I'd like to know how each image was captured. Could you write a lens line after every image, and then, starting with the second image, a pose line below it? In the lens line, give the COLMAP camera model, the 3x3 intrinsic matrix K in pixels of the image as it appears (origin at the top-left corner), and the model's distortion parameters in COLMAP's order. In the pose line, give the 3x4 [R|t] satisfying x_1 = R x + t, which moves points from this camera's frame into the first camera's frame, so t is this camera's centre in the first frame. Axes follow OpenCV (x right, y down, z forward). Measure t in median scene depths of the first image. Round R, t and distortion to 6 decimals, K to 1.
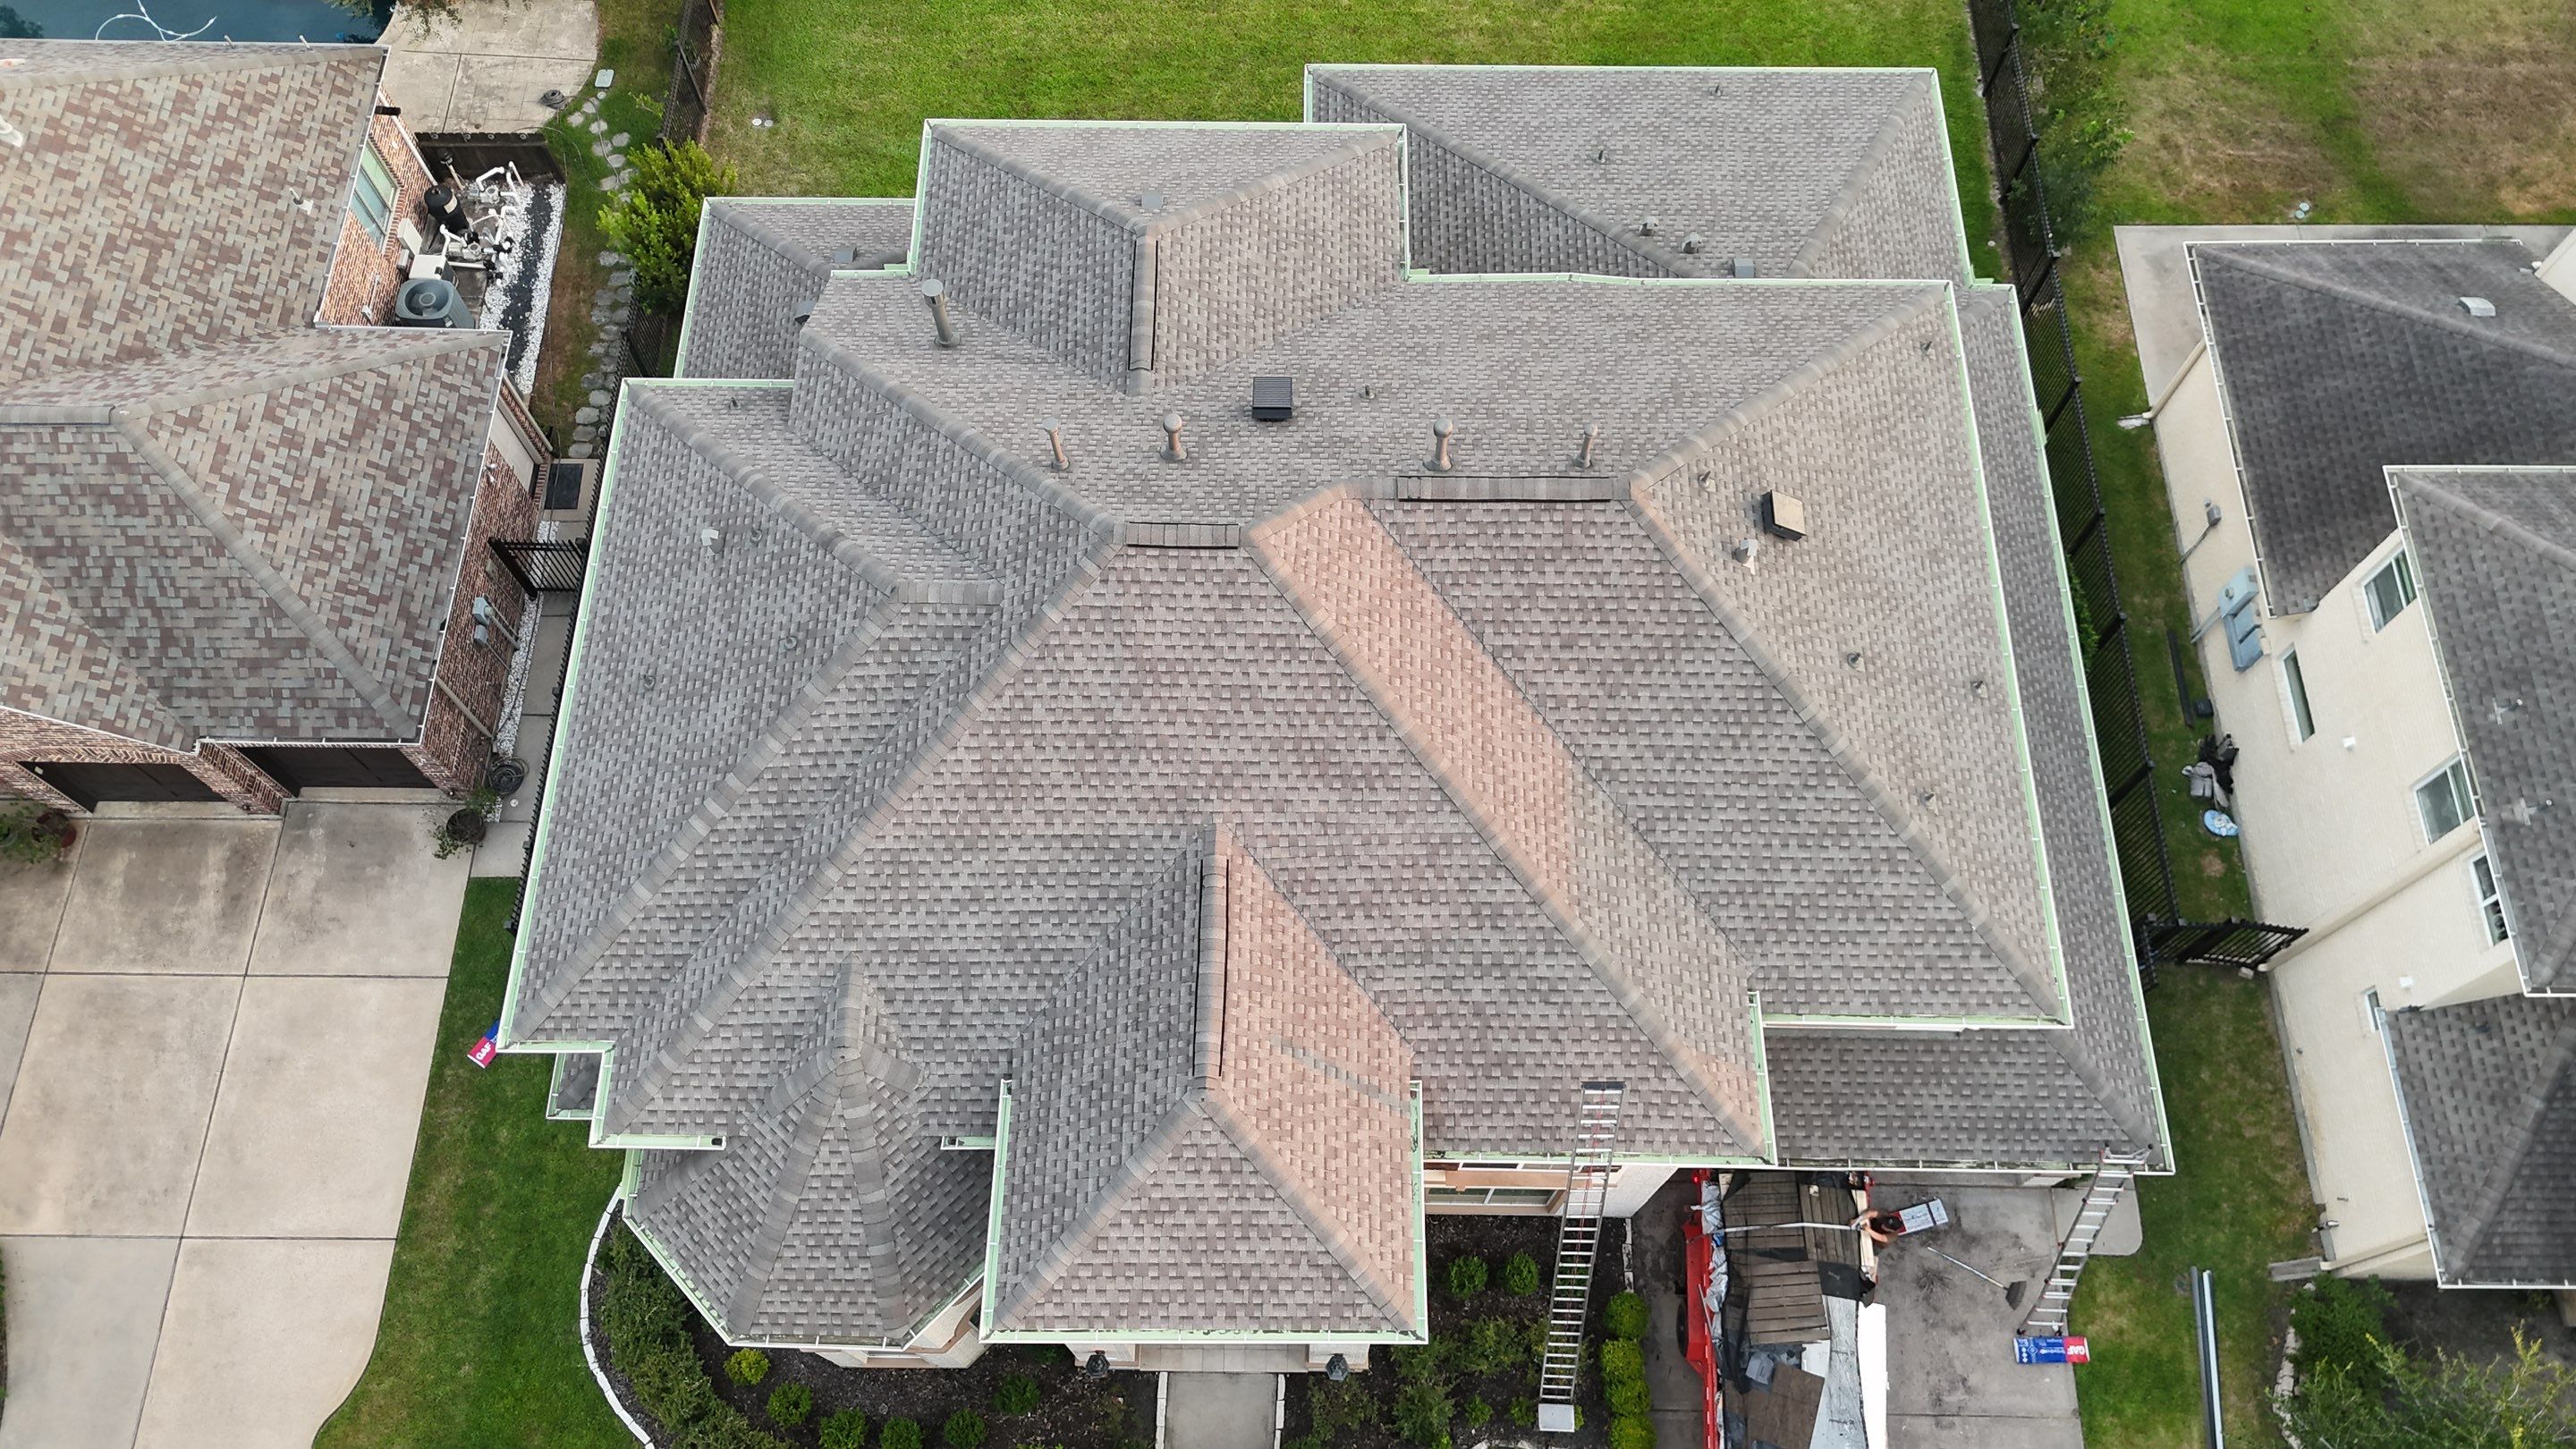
lens RADIAL K [[1898.3, 0, 1283.3], [0, 1898.3, 726.7], [0, 0, 1]] dist [0.089901, -0.096509]
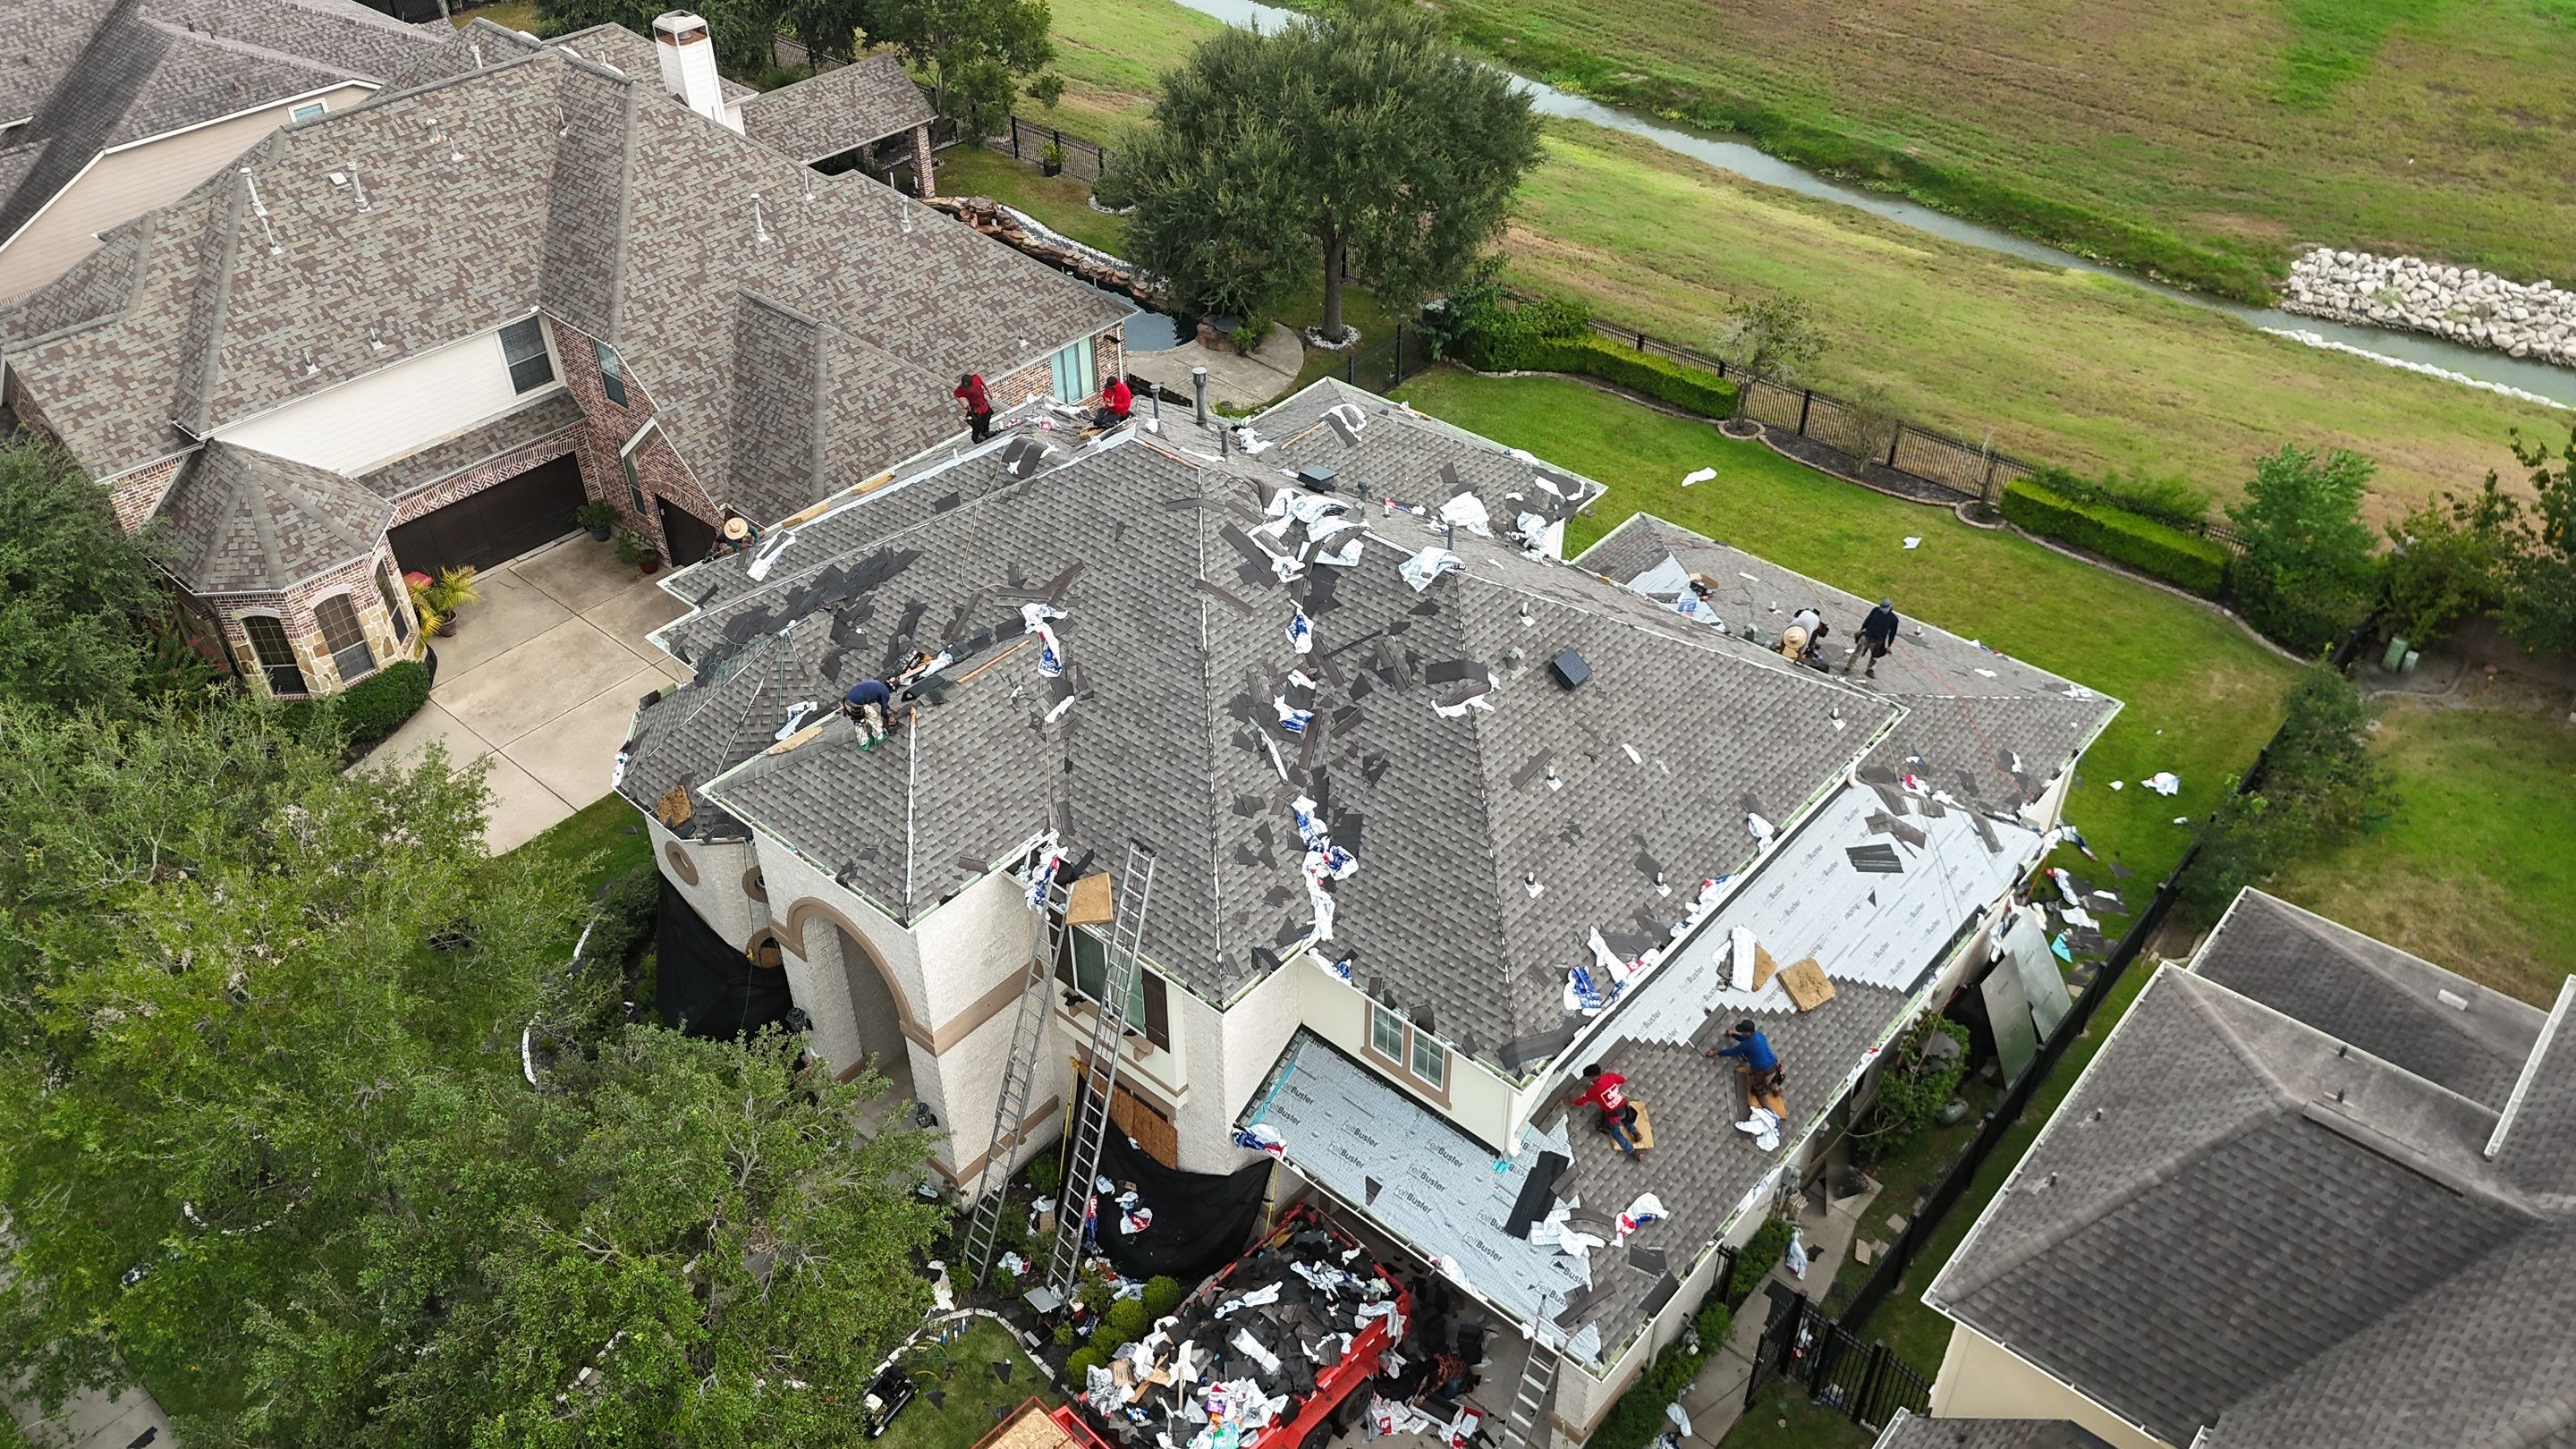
lens RADIAL K [[1898.3, 0, 1283.3], [0, 1898.3, 726.7], [0, 0, 1]] dist [0.089901, -0.096509]
pose [[0.761697, 0.394306, -0.514140, 0.657372], [-0.585527, 0.758673, -0.285612, 0.326527], [0.277446, 0.518592, 0.808756, -0.033623]]
